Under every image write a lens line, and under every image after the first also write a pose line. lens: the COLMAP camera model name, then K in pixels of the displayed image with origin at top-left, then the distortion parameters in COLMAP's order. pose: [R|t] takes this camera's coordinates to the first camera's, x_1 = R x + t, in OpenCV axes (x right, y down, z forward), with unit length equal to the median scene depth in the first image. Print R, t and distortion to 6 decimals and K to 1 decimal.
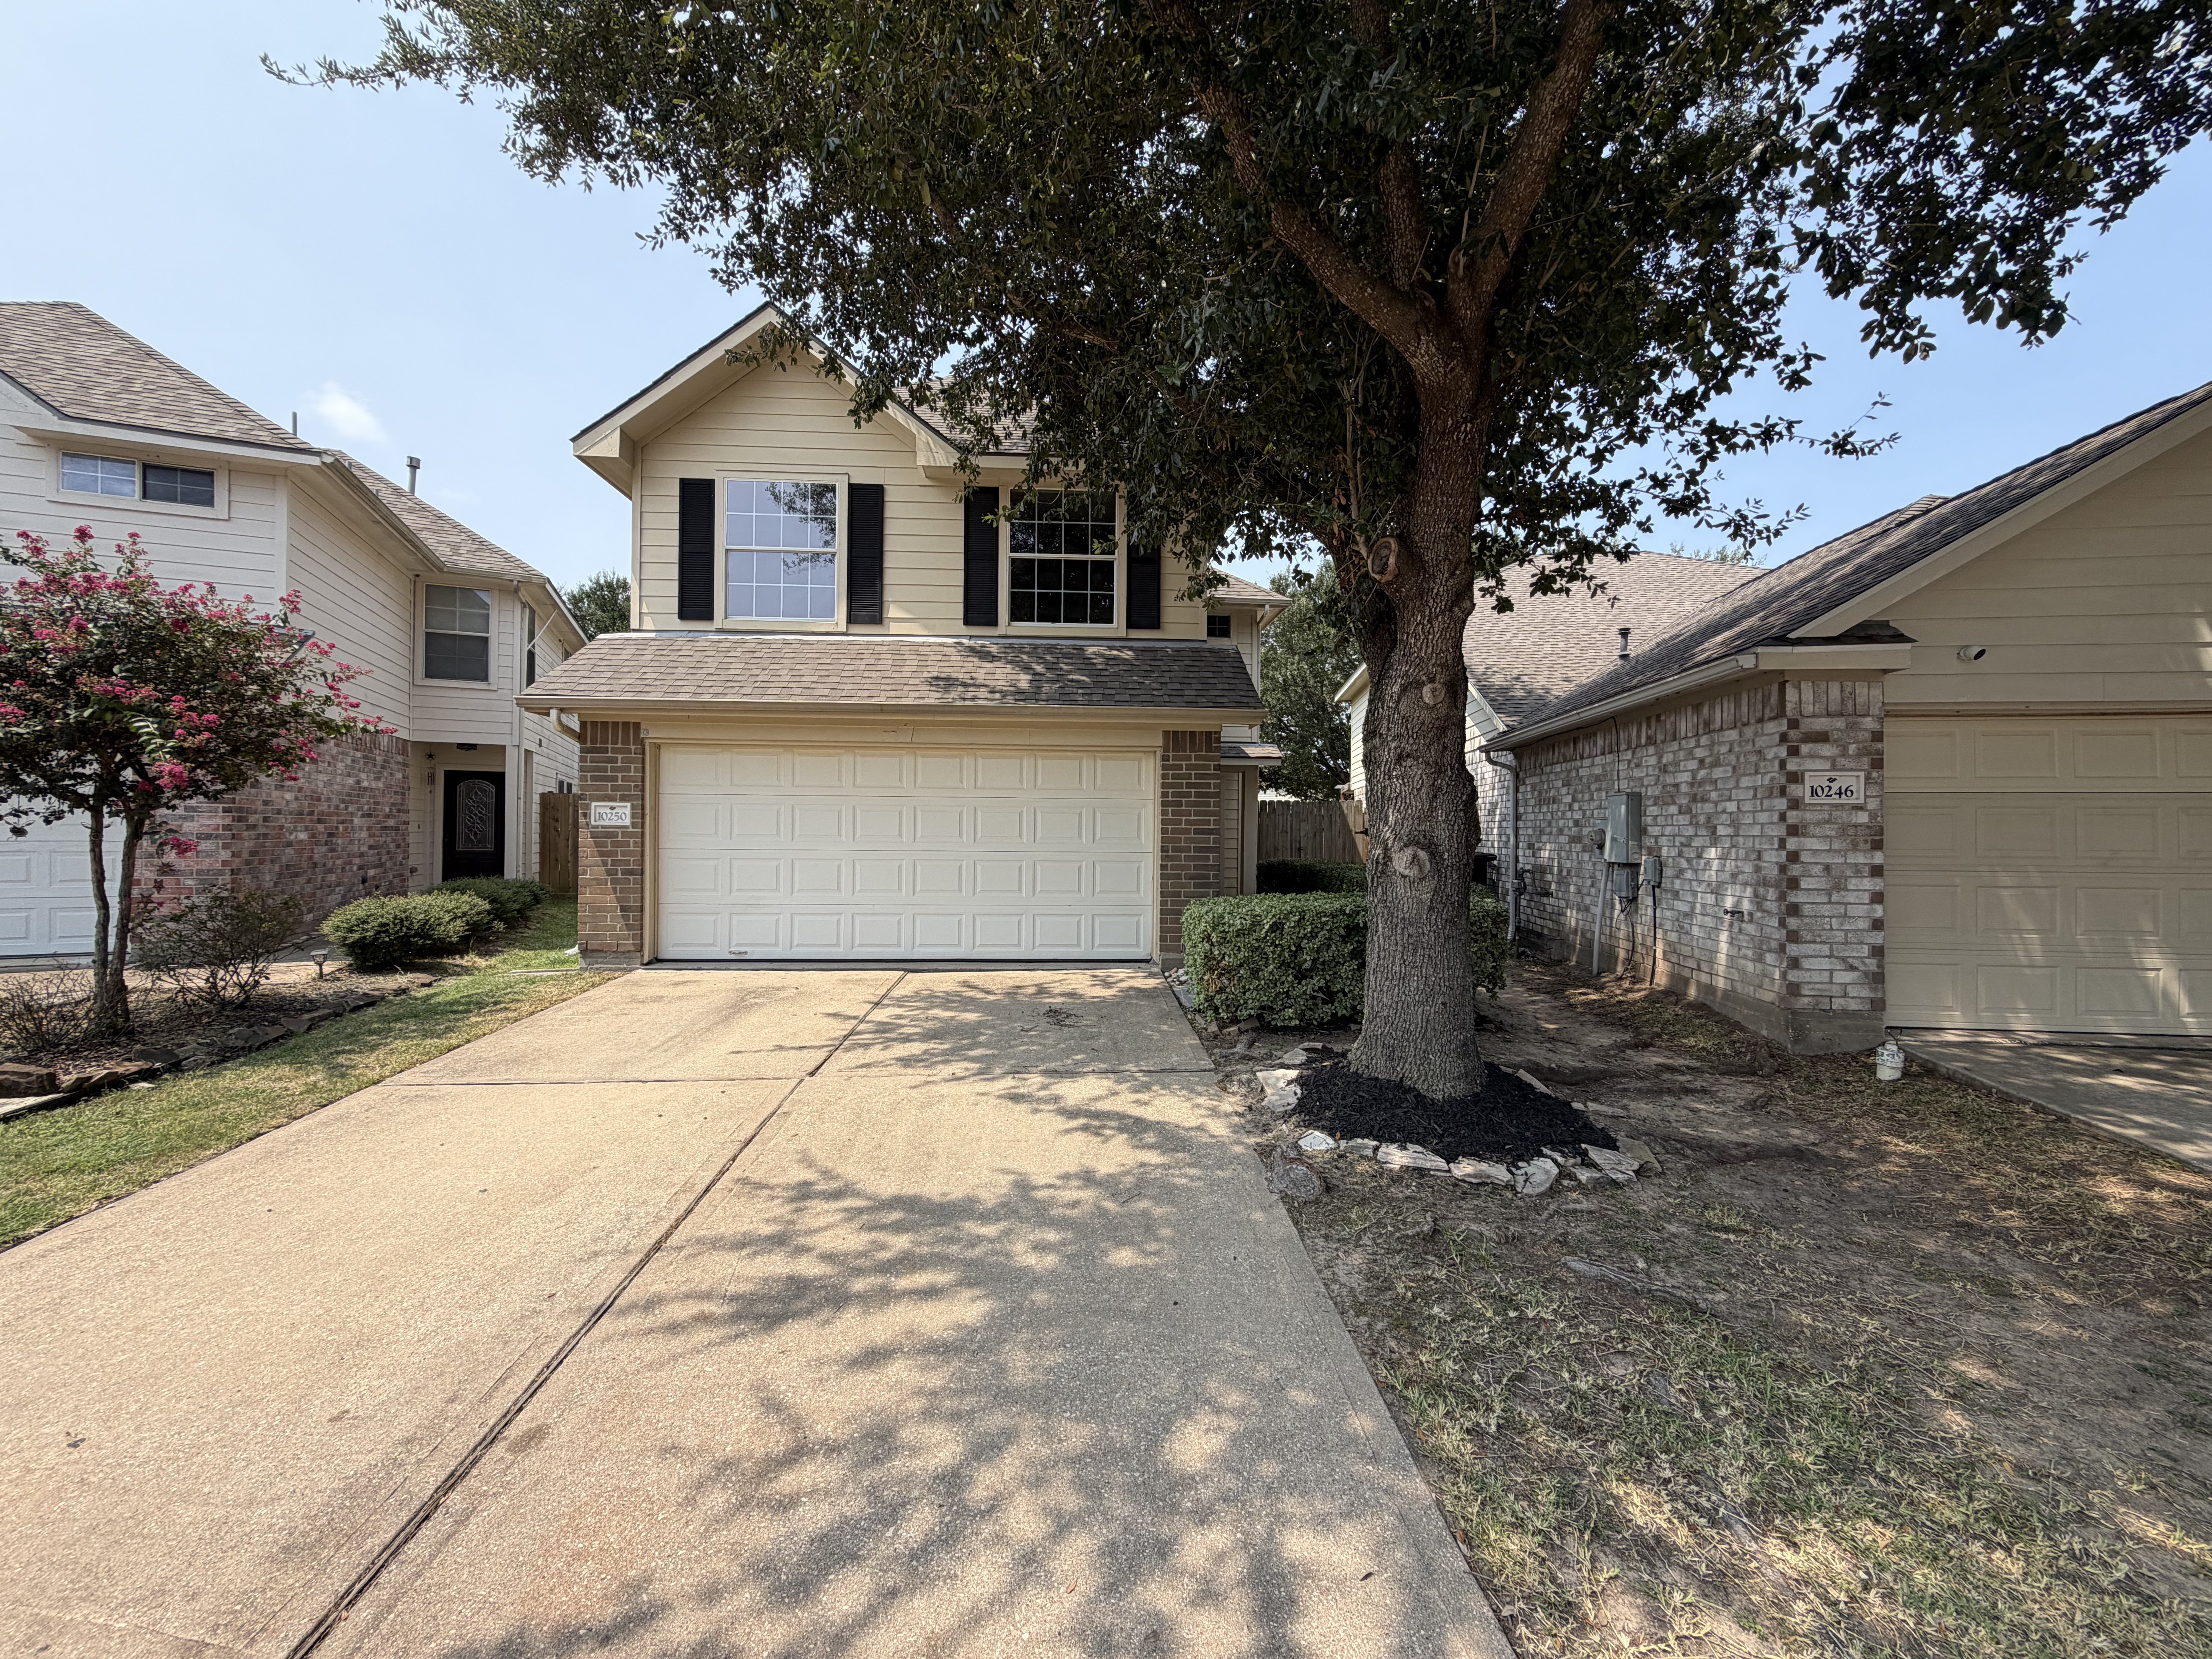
lens RADIAL K [[885.4, 0, 1103.6], [0, 885.4, 828.2], [0, 0, 1]] dist [0.001491, -0.000425]
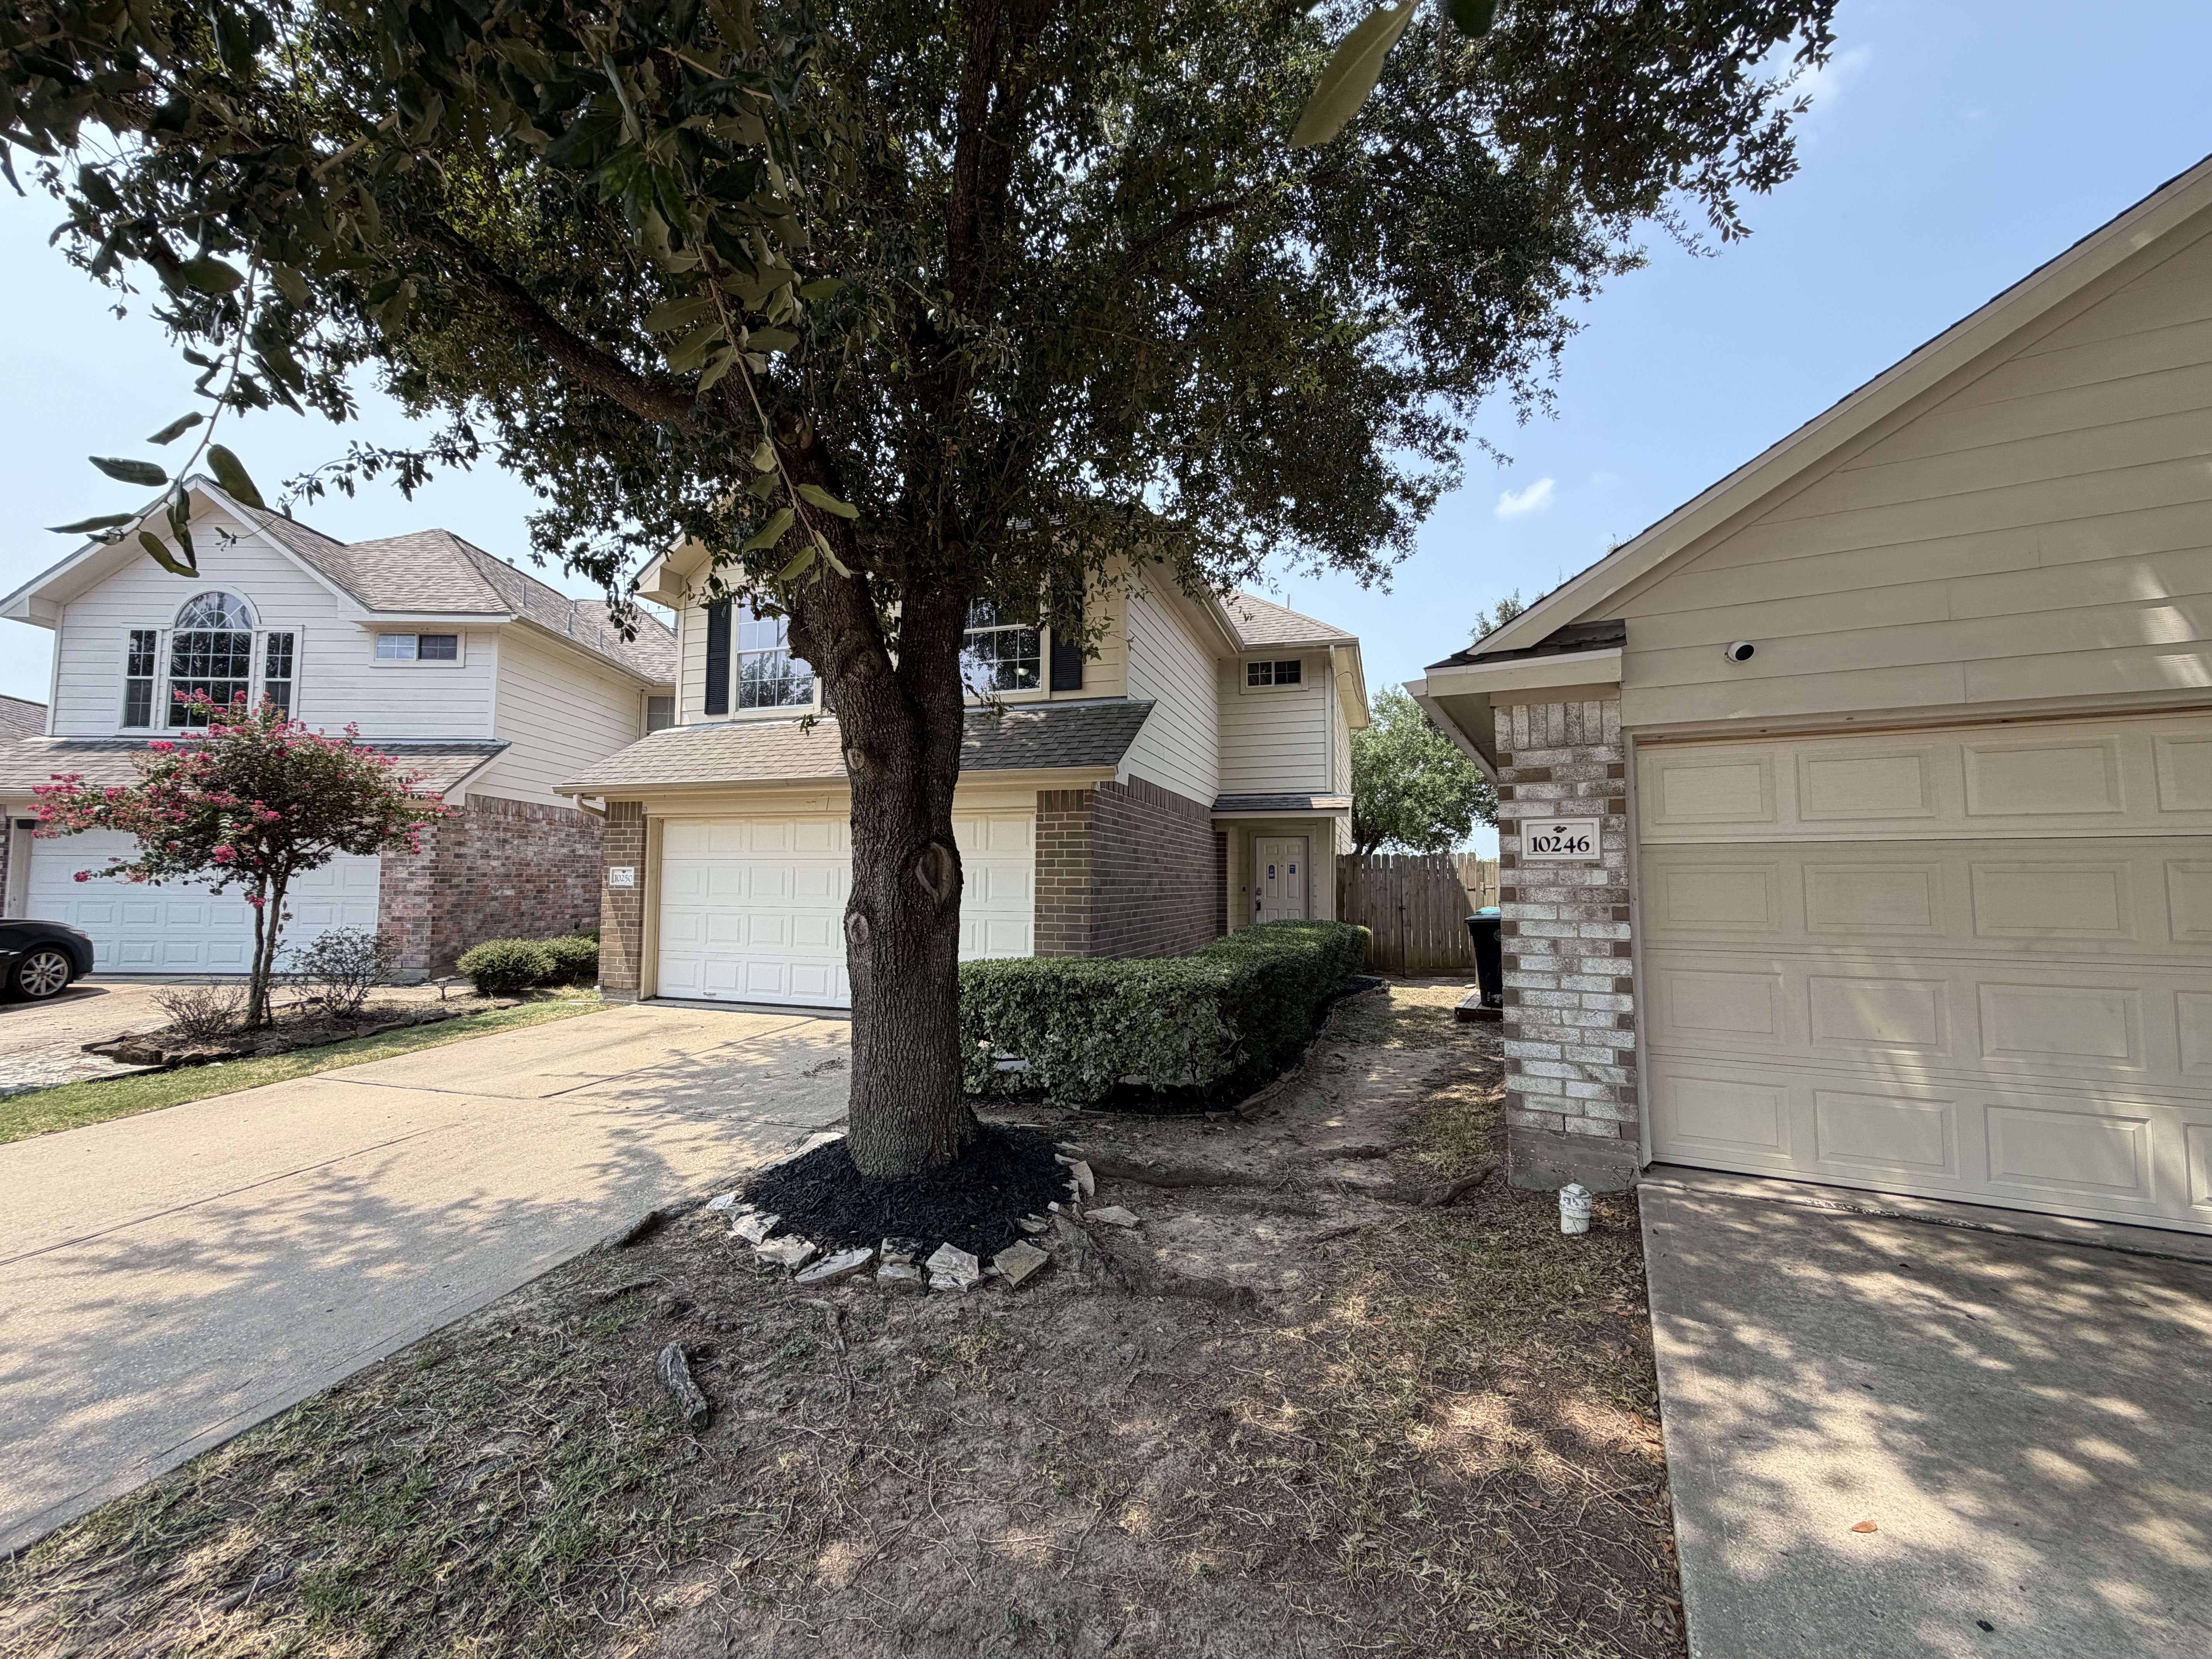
lens RADIAL K [[885.4, 0, 1101.2], [0, 885.4, 823.5], [0, 0, 1]] dist [0.001491, -0.000425]
pose [[0.928627, -0.026113, -0.370094, 0.741157], [0.001647, 0.997800, -0.066269, -0.009065], [0.371010, 0.060929, 0.926628, 0.135831]]
